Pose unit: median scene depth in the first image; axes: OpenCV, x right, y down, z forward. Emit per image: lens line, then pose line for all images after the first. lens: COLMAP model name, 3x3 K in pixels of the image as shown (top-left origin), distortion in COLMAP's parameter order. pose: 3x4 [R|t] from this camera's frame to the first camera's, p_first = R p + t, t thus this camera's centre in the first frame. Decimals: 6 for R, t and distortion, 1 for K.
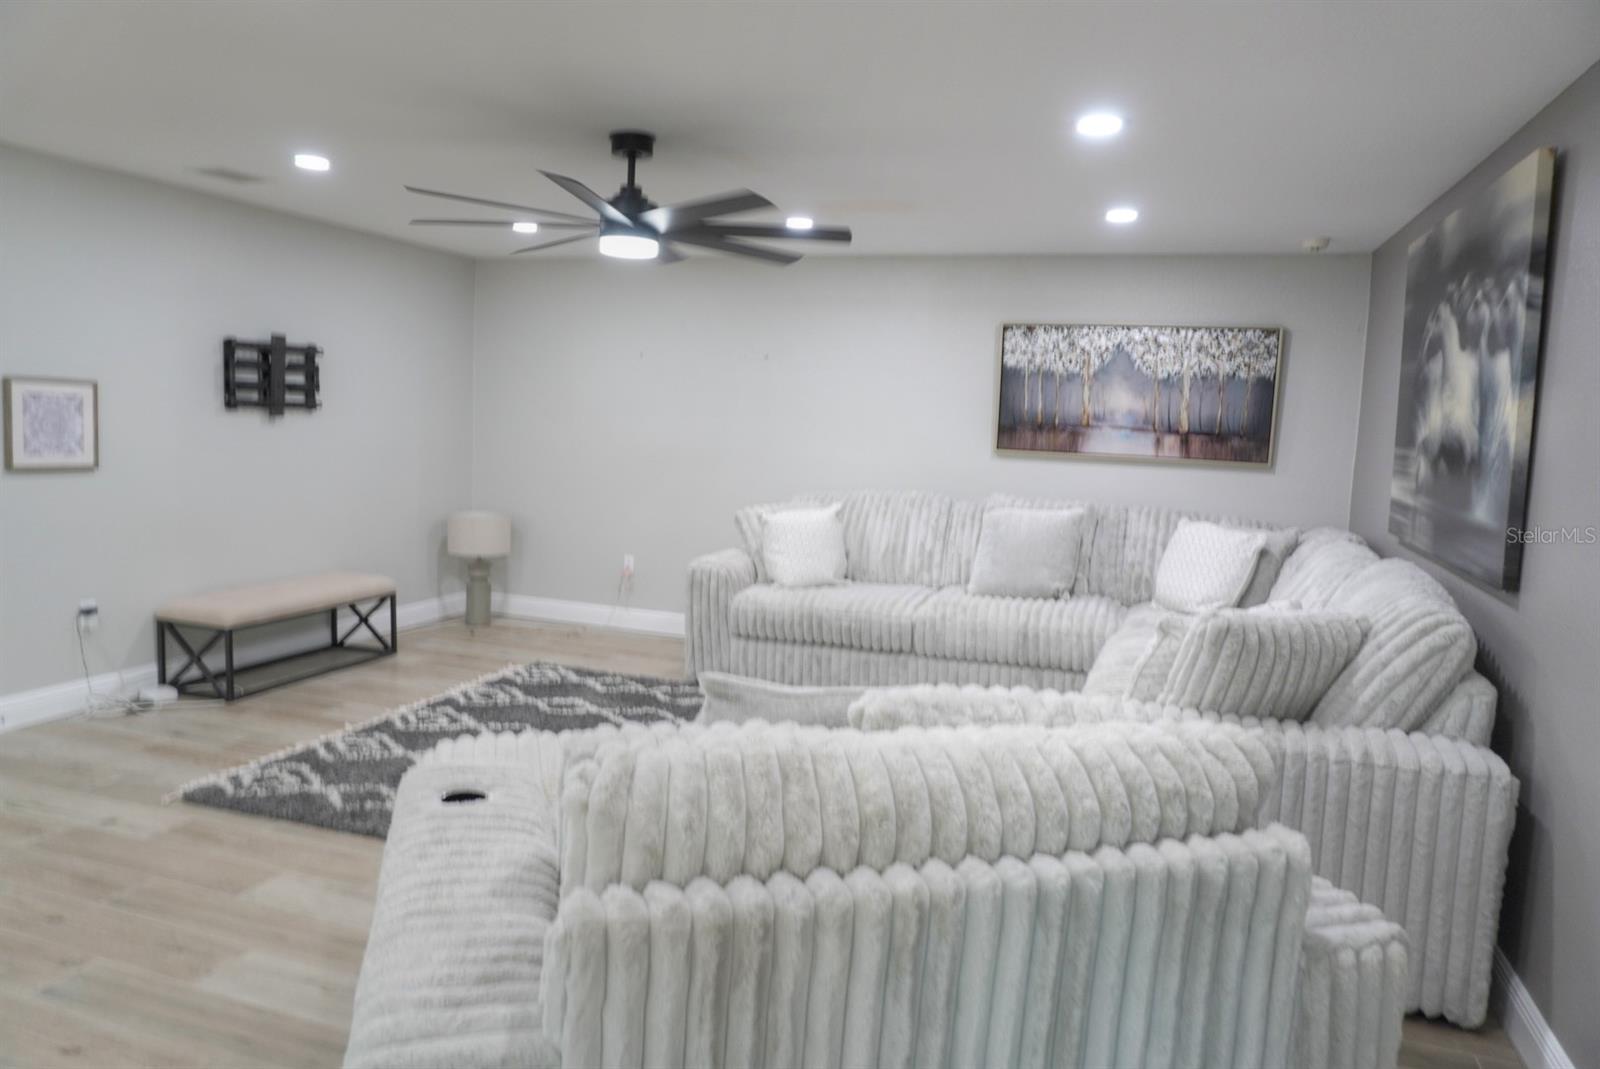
lens RADIAL K [[1069.9, 0, 799.1], [0, 1069.9, 531.4], [0, 0, 1]] dist [-0.051603, 0.040182]
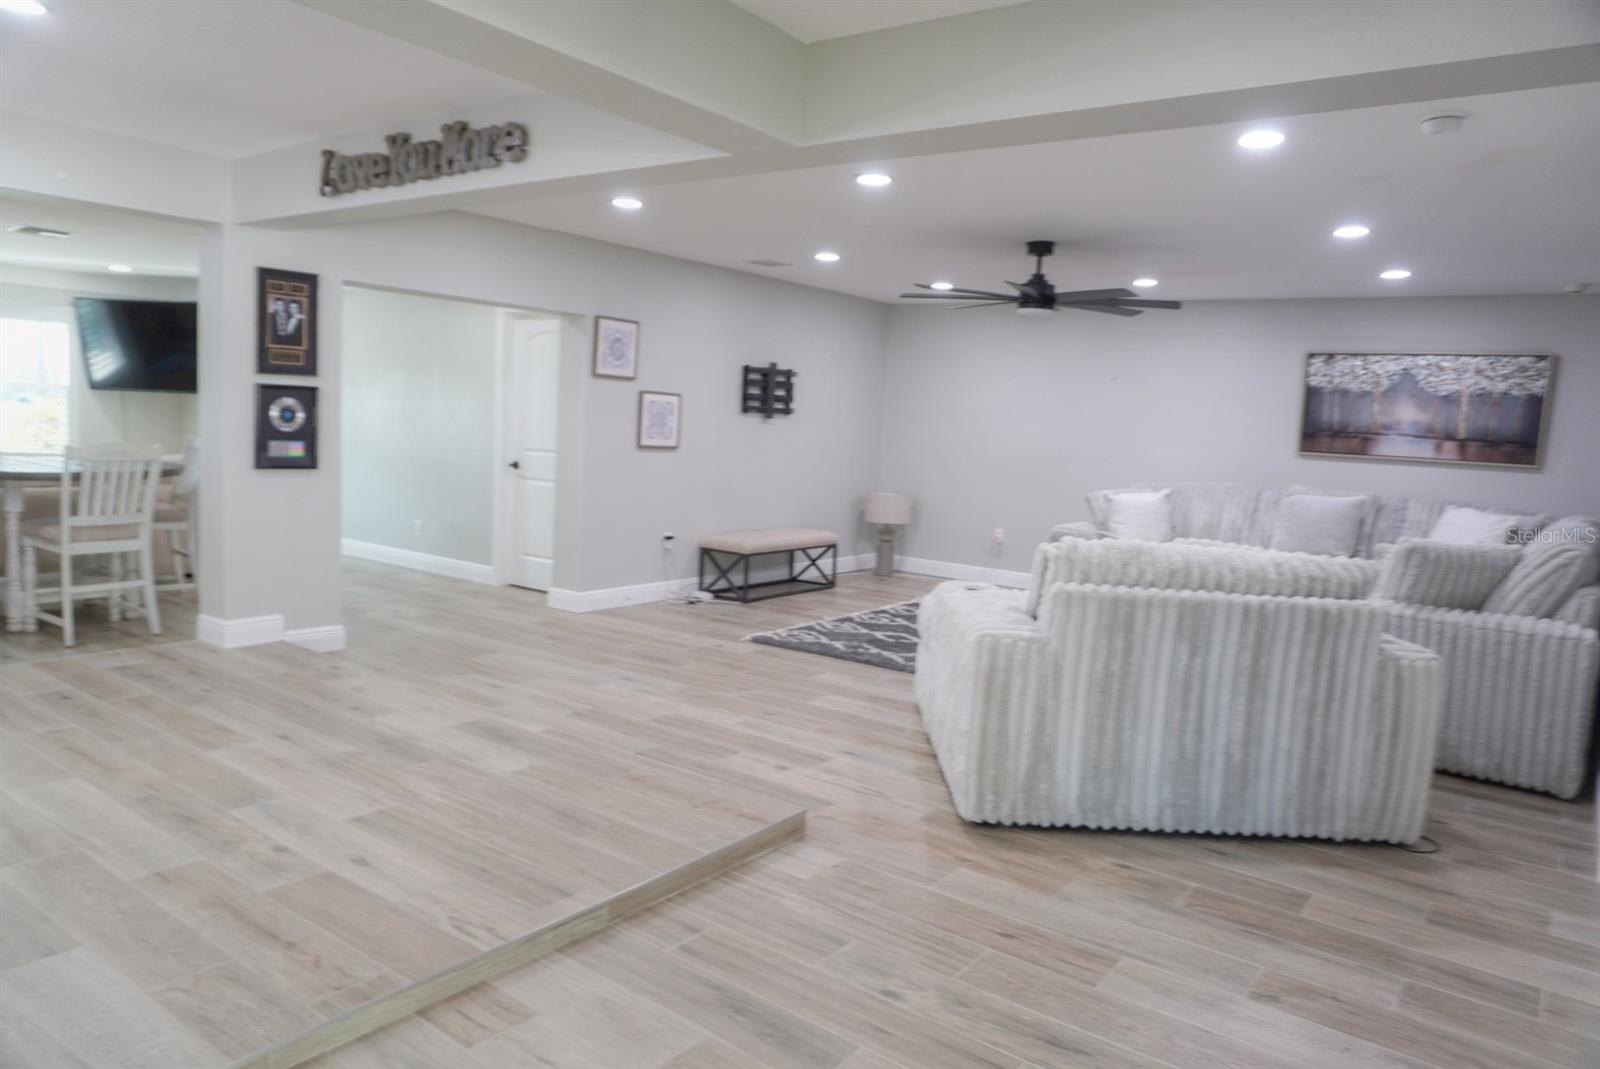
lens RADIAL K [[1069.9, 0, 798.3], [0, 1069.9, 532.2], [0, 0, 1]] dist [-0.051603, 0.040182]
pose [[0.955058, 0.039439, -0.293782, -0.012511], [-0.043827, 0.999004, -0.008365, 0.067241], [0.293160, 0.020864, 0.955836, -0.452256]]
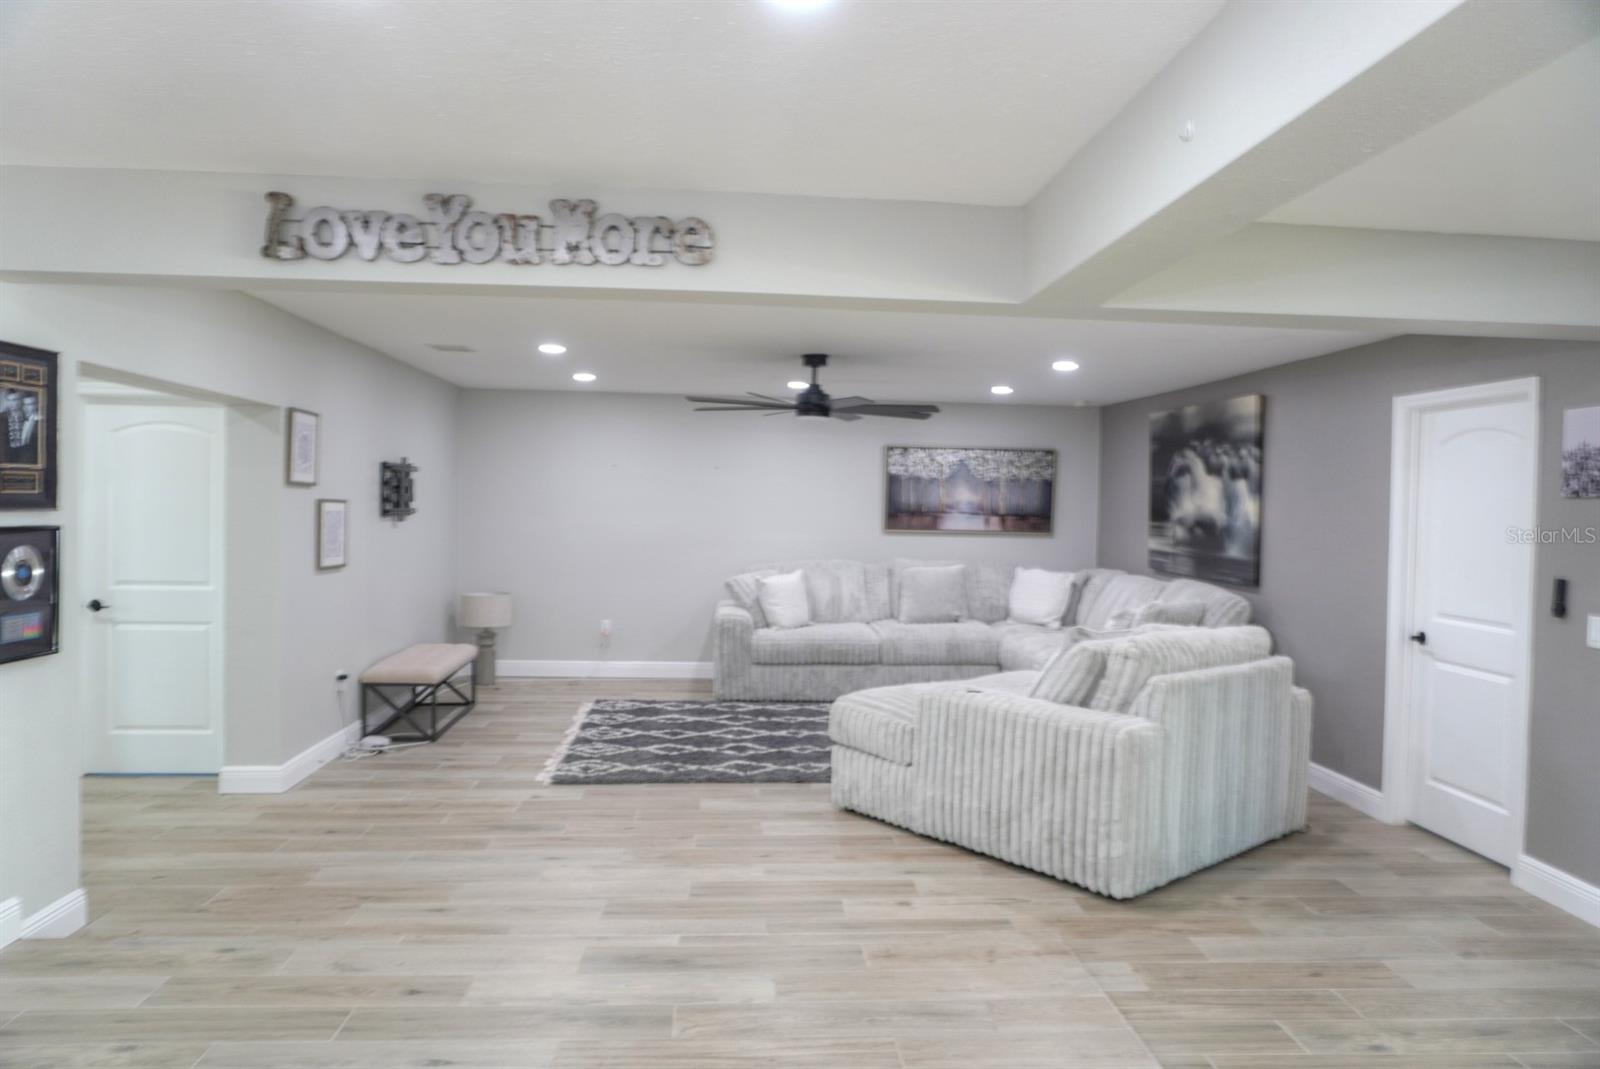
lens RADIAL K [[1069.9, 0, 800.3], [0, 1069.9, 538.8], [0, 0, 1]] dist [-0.051603, 0.040182]
pose [[0.917071, -0.036117, 0.397085, -0.622306], [0.060869, 0.996898, -0.049903, 0.005411], [-0.394051, 0.069935, 0.916424, -0.389897]]
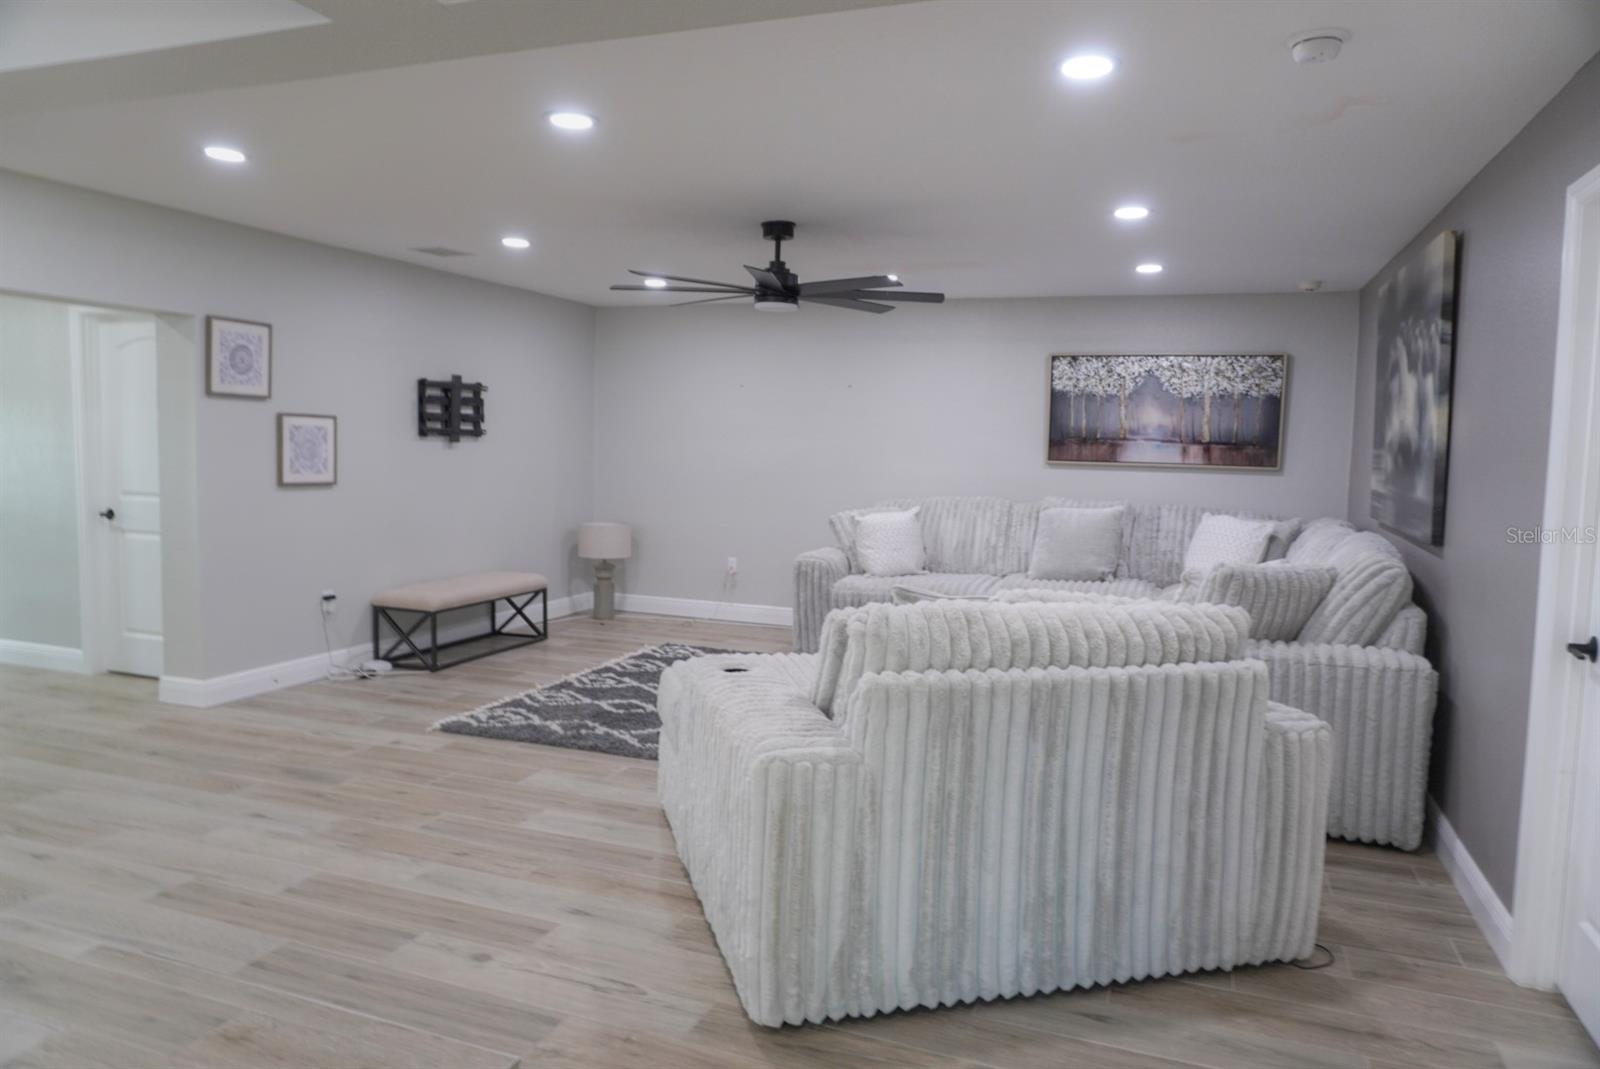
lens RADIAL K [[1069.9, 0, 798.8], [0, 1069.9, 531.6], [0, 0, 1]] dist [-0.051603, 0.040182]
pose [[0.999430, -0.015301, -0.030096, -0.069222], [0.014553, 0.999584, -0.024920, 0.034047], [0.030464, 0.024468, 0.999236, -0.232545]]
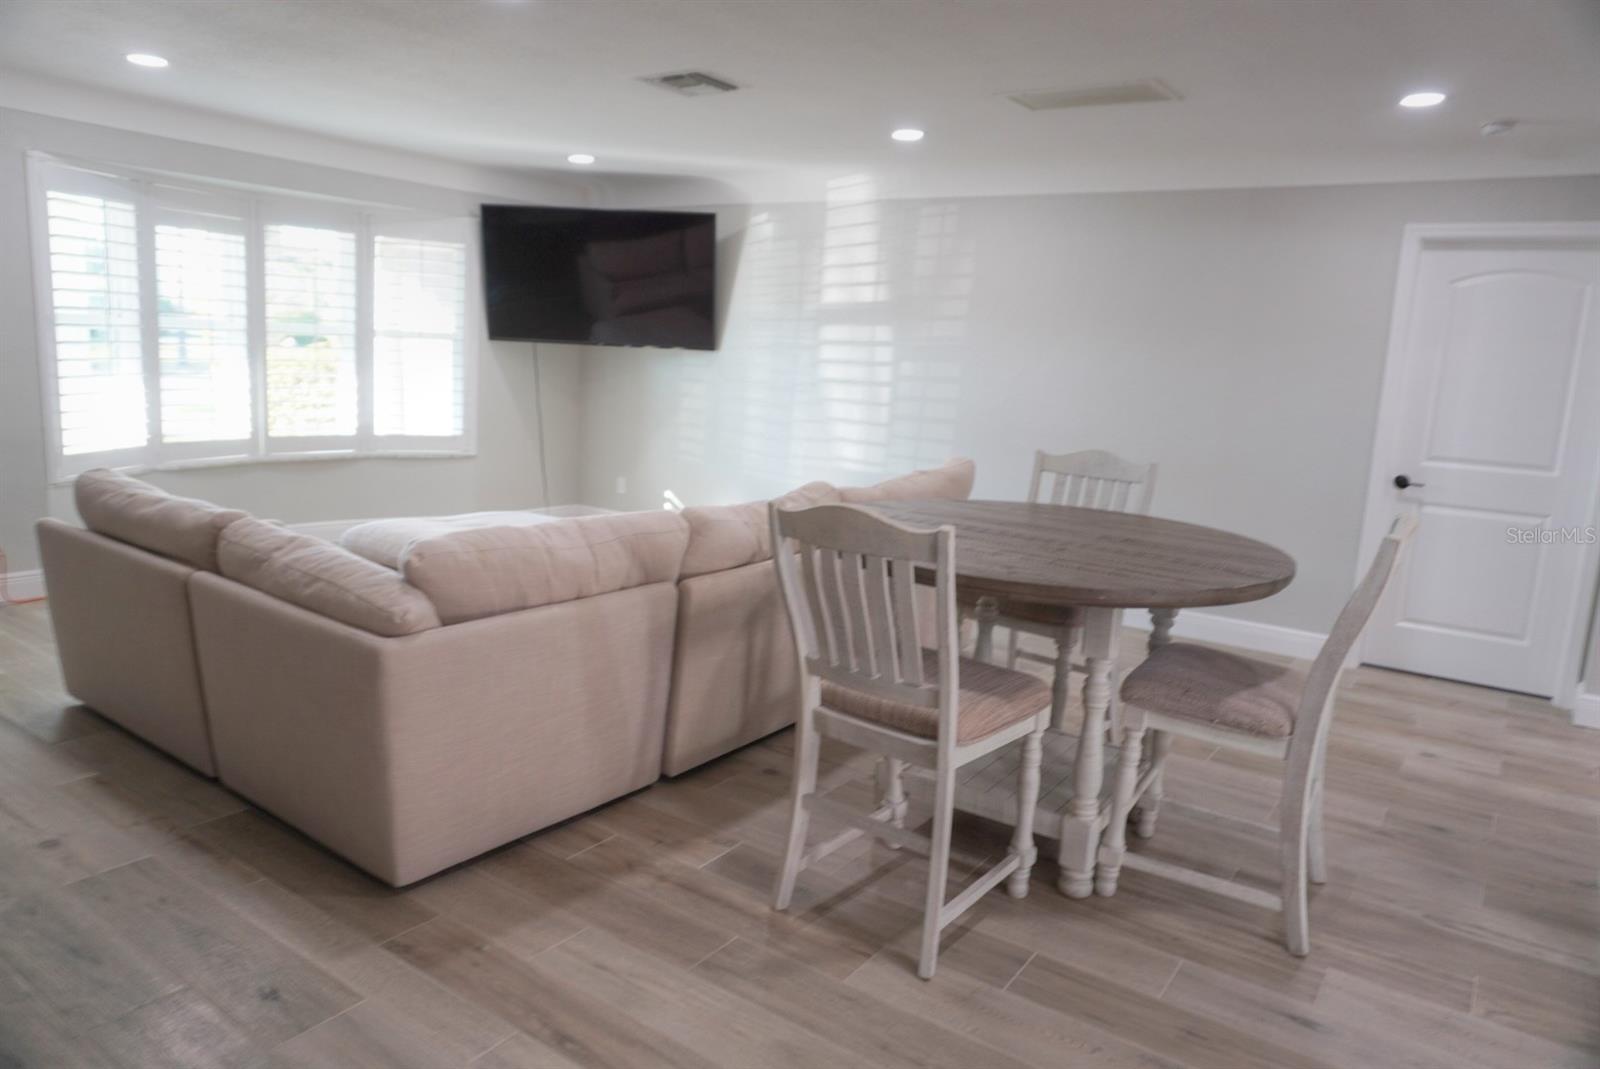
lens RADIAL K [[1069.9, 0, 805.1], [0, 1069.9, 534.2], [0, 0, 1]] dist [-0.051603, 0.040182]
pose [[0.967305, 0.054519, -0.247685, -1.147285], [-0.041857, 0.997547, 0.056109, -0.008577], [0.250136, -0.043908, 0.967214, -0.176962]]
